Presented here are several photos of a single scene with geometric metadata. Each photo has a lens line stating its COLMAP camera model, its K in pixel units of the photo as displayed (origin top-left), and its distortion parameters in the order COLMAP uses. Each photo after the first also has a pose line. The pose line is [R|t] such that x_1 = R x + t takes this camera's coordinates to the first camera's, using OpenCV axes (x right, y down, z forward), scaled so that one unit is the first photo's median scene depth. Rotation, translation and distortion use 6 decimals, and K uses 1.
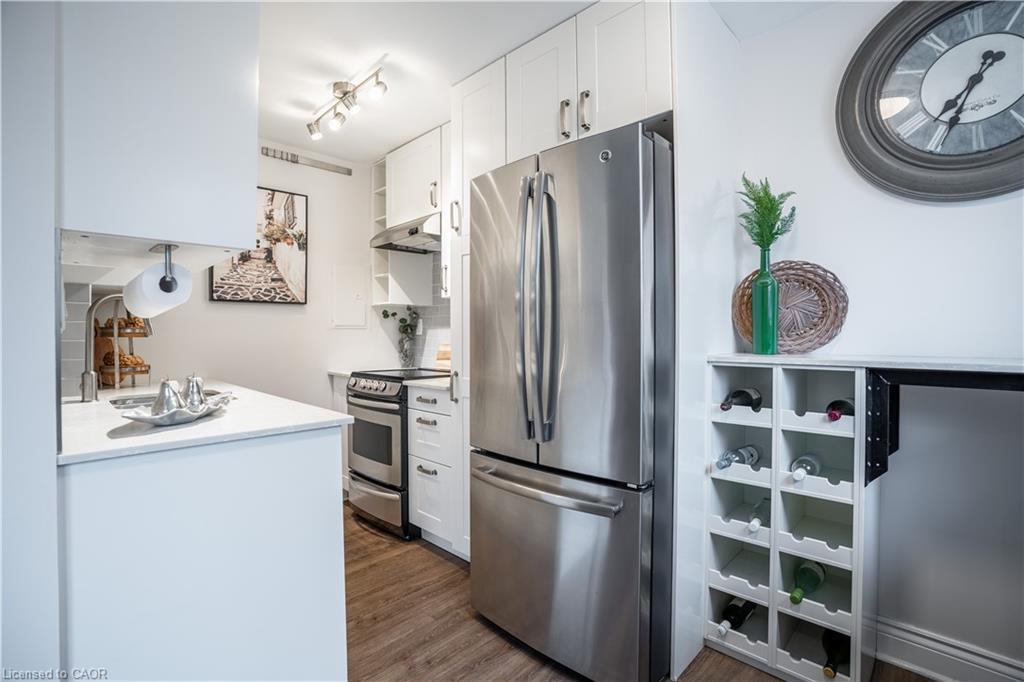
lens RADIAL K [[470.4, 0, 510.5], [0, 470.4, 337.2], [0, 0, 1]] dist [-0.071764, 0.025461]
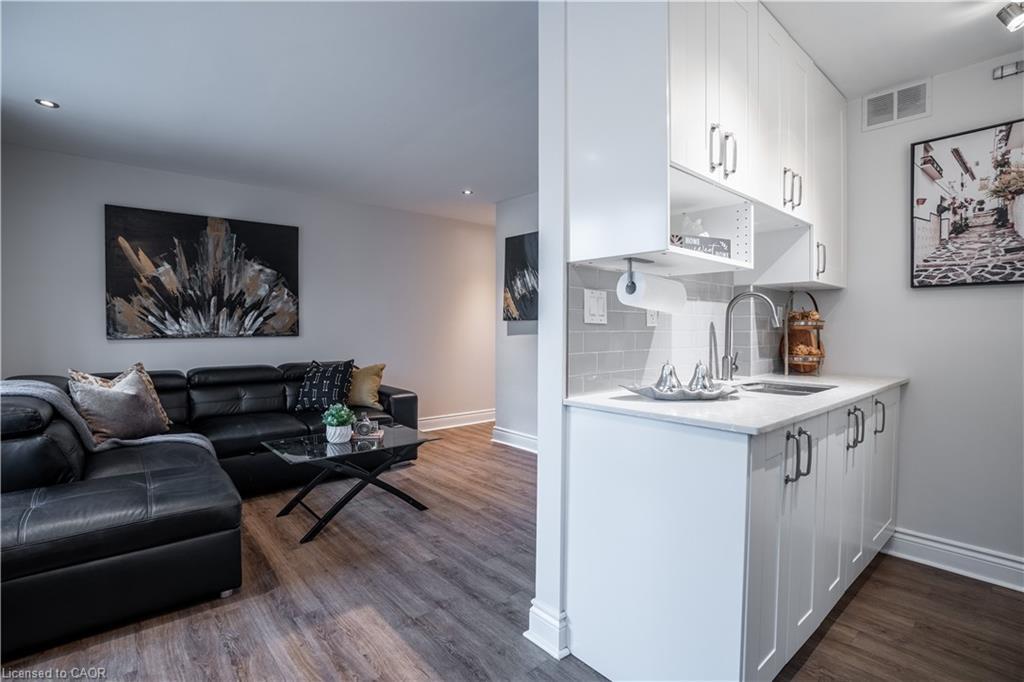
lens RADIAL K [[474.4, 0, 512.6], [0, 474.4, 337.7], [0, 0, 1]] dist [-0.071615, 0.024369]
pose [[-0.088575, 0.026481, -0.995717, 0.249646], [-0.008533, 0.999590, 0.027343, -0.003015], [0.996033, 0.010919, -0.088312, 0.309444]]
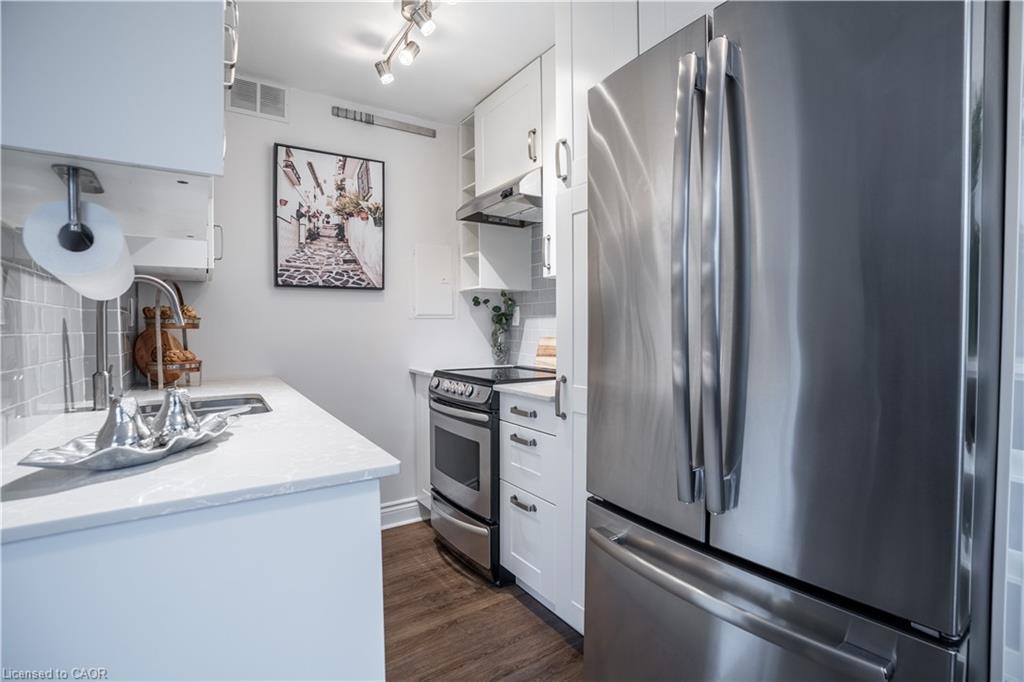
lens RADIAL K [[474.4, 0, 512.6], [0, 474.4, 337.7], [0, 0, 1]] dist [-0.071615, 0.024369]
pose [[0.979273, 0.004472, -0.202494, -0.035929], [-0.000546, 0.999811, 0.019441, -0.000240], [0.202542, -0.018928, 0.979091, 0.214730]]
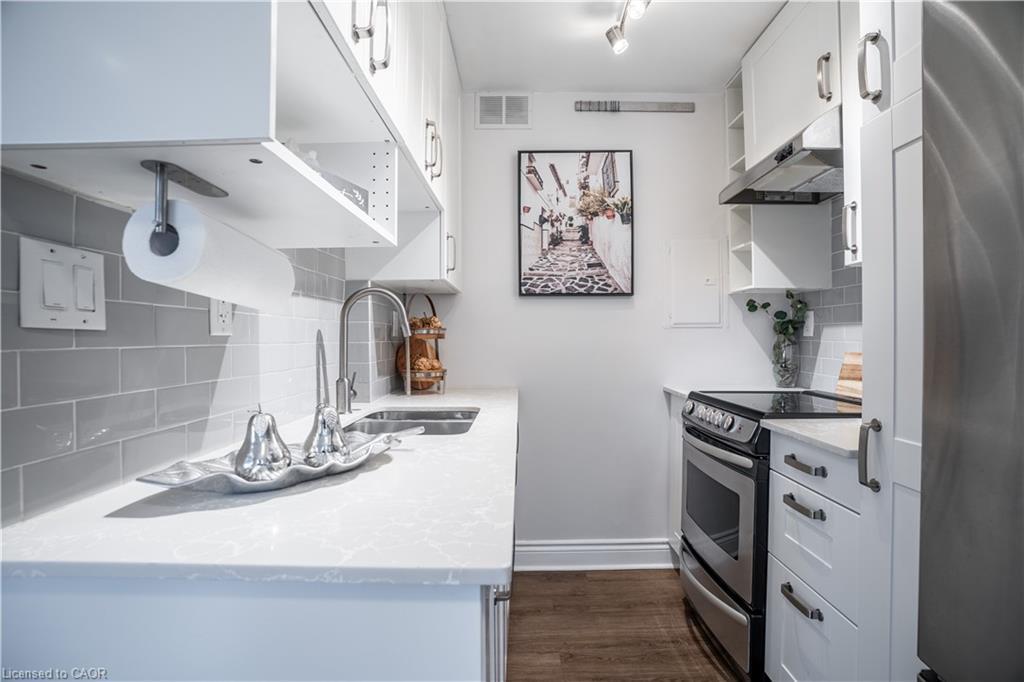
lens RADIAL K [[468.6, 0, 512.4], [0, 468.6, 338.1], [0, 0, 1]] dist [-0.077327, 0.030836]
pose [[0.695011, 0.003740, -0.718989, -0.039191], [-0.004573, 0.999989, 0.000781, -0.002078], [0.718984, 0.002745, 0.695021, 0.366444]]
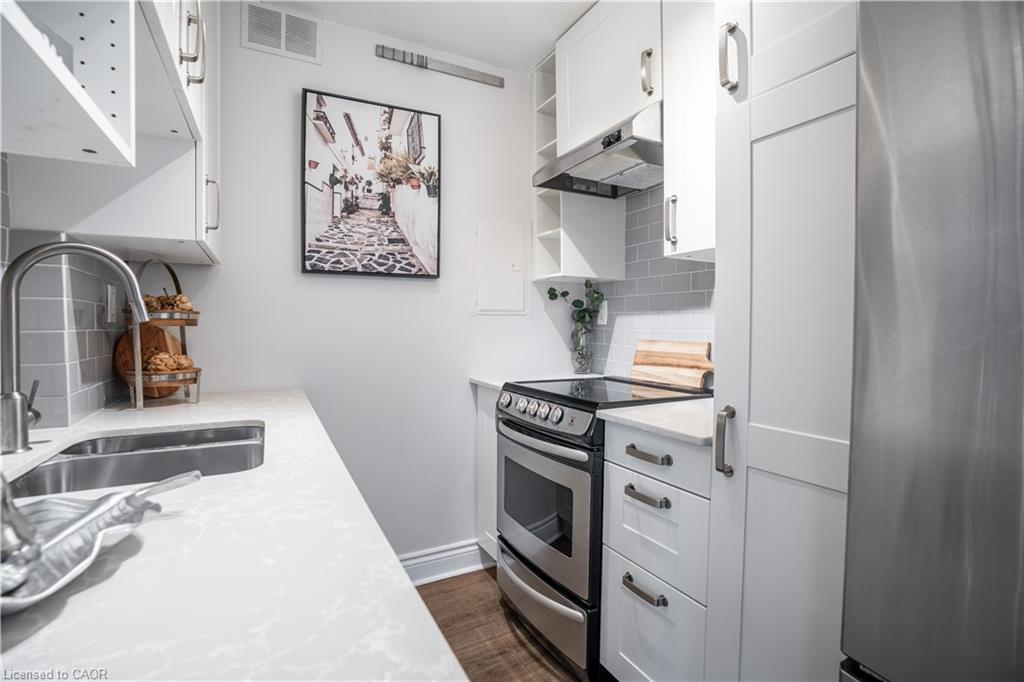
lens RADIAL K [[474.4, 0, 512.6], [0, 474.4, 337.7], [0, 0, 1]] dist [-0.071615, 0.024369]
pose [[0.953885, 0.013402, -0.299874, -0.143502], [-0.007149, 0.999734, 0.021942, -0.000794], [0.300088, -0.018786, 0.953726, 0.409265]]
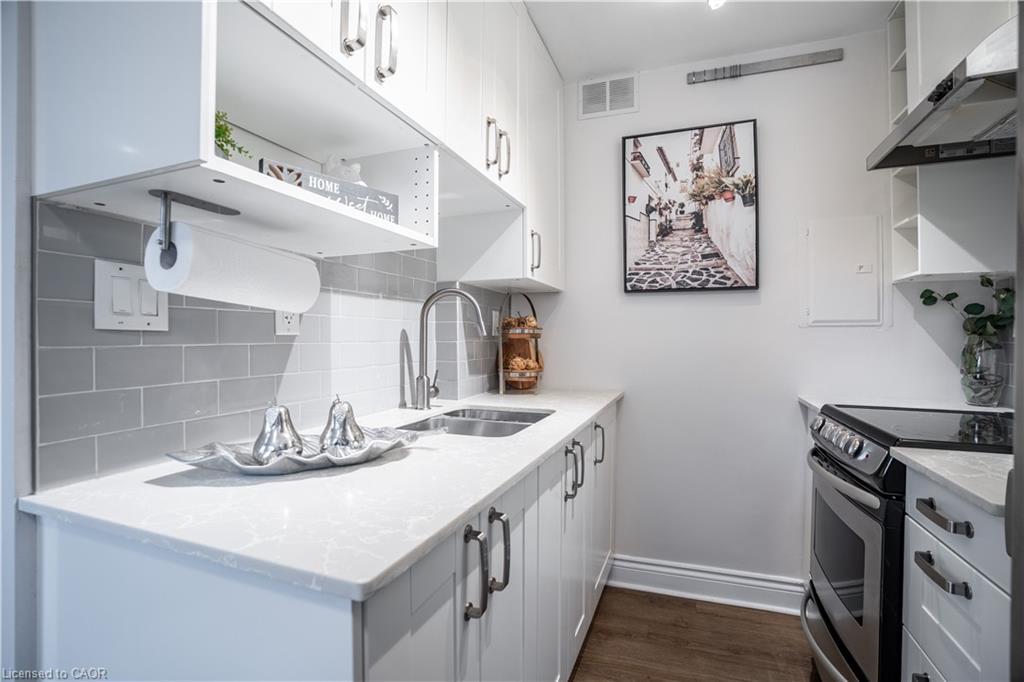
lens RADIAL K [[470.4, 0, 510.5], [0, 470.4, 337.2], [0, 0, 1]] dist [-0.071764, 0.025461]
pose [[0.402962, 0.006225, -0.915196, 0.003596], [-0.008092, 0.999962, 0.003238, -0.003795], [0.915181, 0.006101, 0.402997, 0.465616]]
